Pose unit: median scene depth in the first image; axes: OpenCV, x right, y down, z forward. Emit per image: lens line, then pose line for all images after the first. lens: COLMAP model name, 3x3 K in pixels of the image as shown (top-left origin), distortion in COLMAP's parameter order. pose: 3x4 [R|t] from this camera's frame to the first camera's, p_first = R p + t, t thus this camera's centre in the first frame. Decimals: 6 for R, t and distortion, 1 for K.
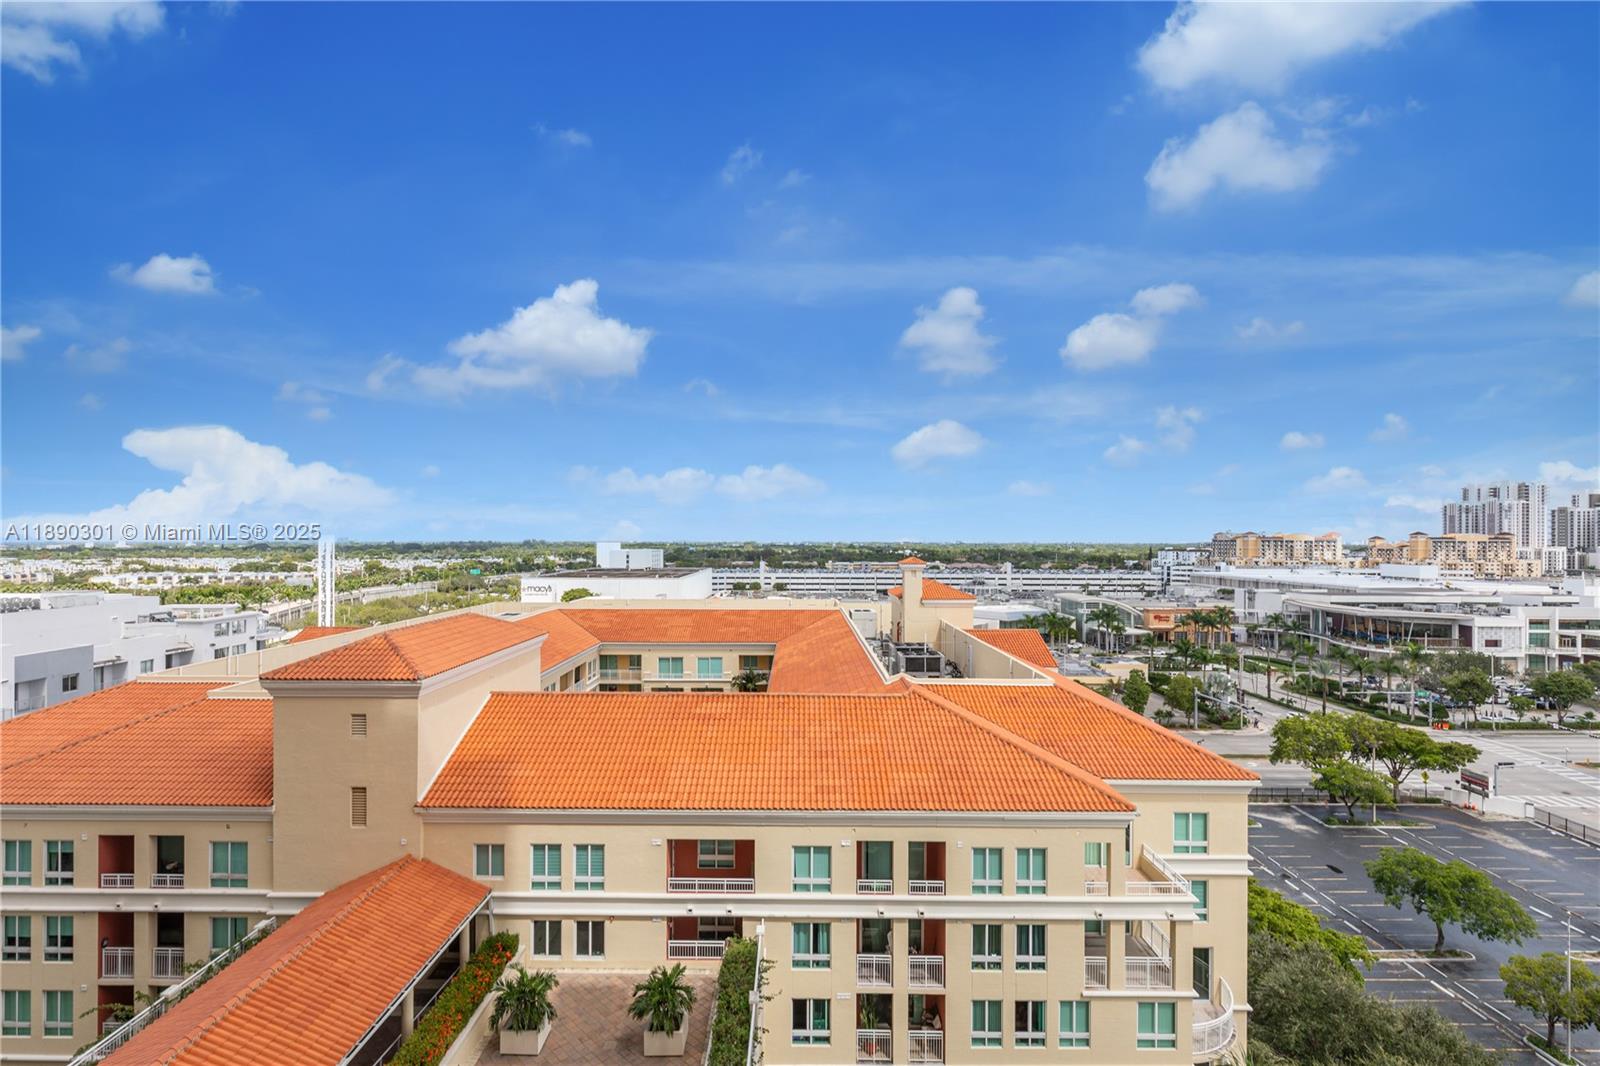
lens RADIAL K [[758.4, 0, 804.6], [0, 758.4, 536.8], [0, 0, 1]] dist [0.001826, 0.001808]
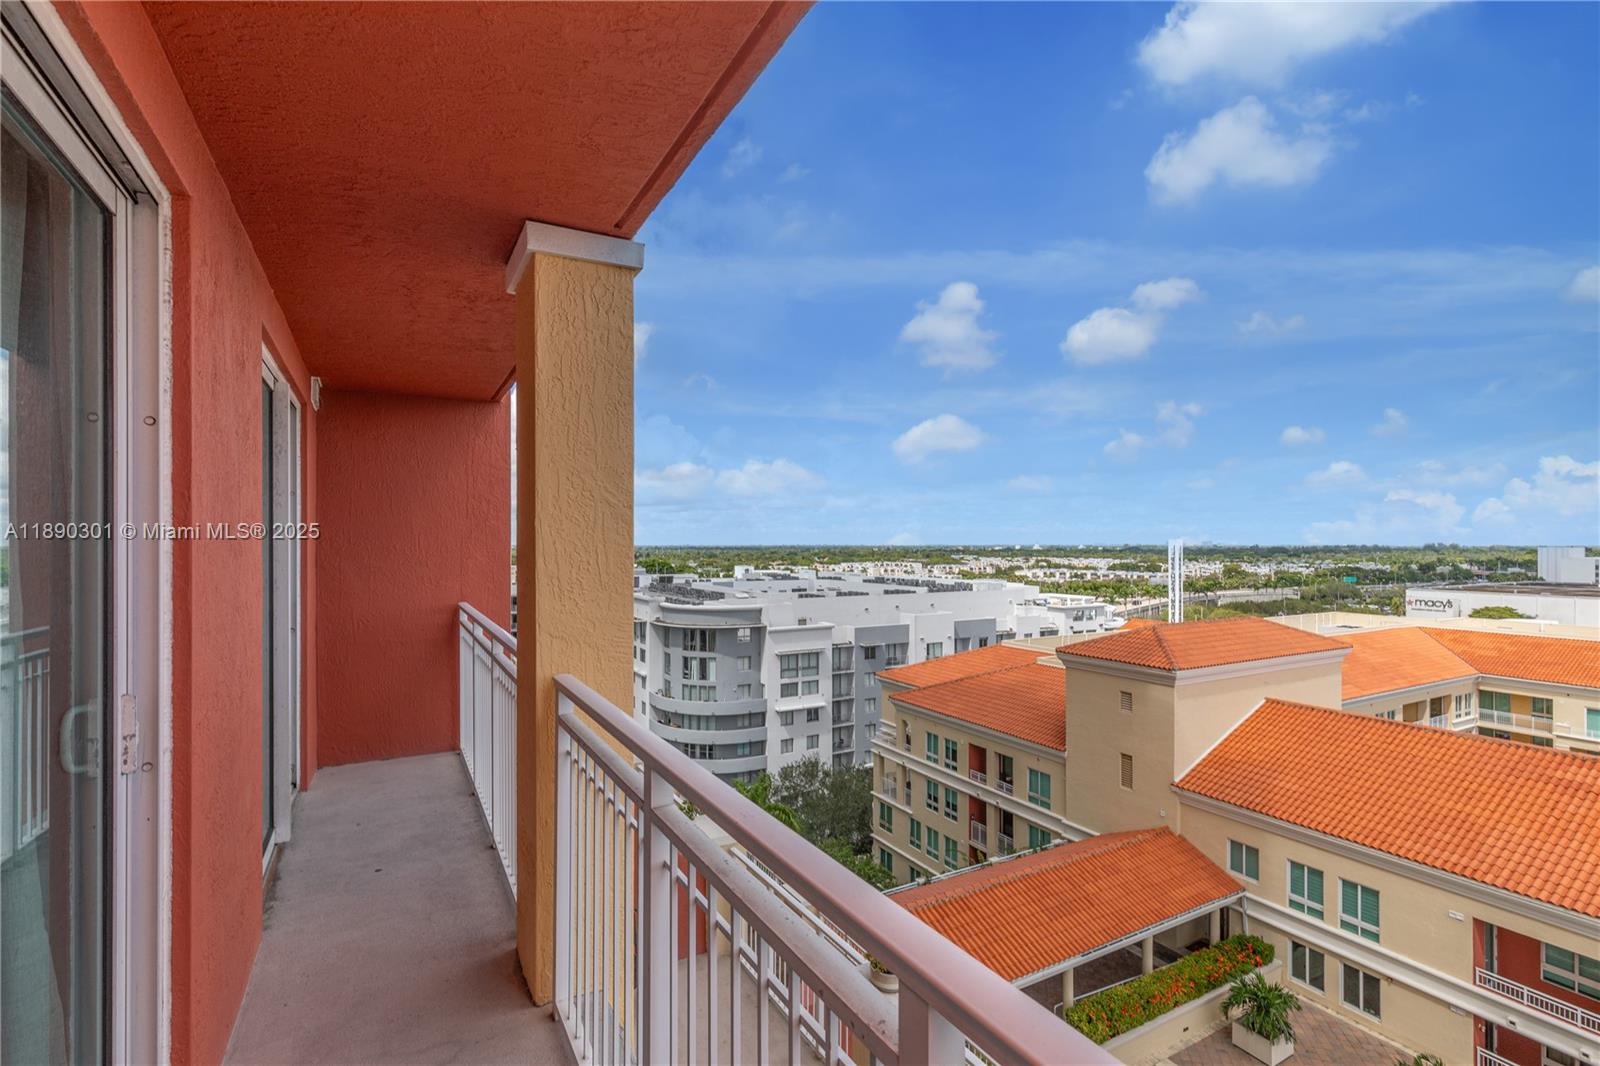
lens RADIAL K [[725.3, 0, 782.3], [0, 725.3, 544.3], [0, 0, 1]] dist [0.005104, 0.000117]
pose [[0.495081, 0.001956, -0.868845, 0.119944], [0.002627, 0.999990, 0.003748, 0.000944], [0.868843, -0.004138, 0.495070, -0.010121]]
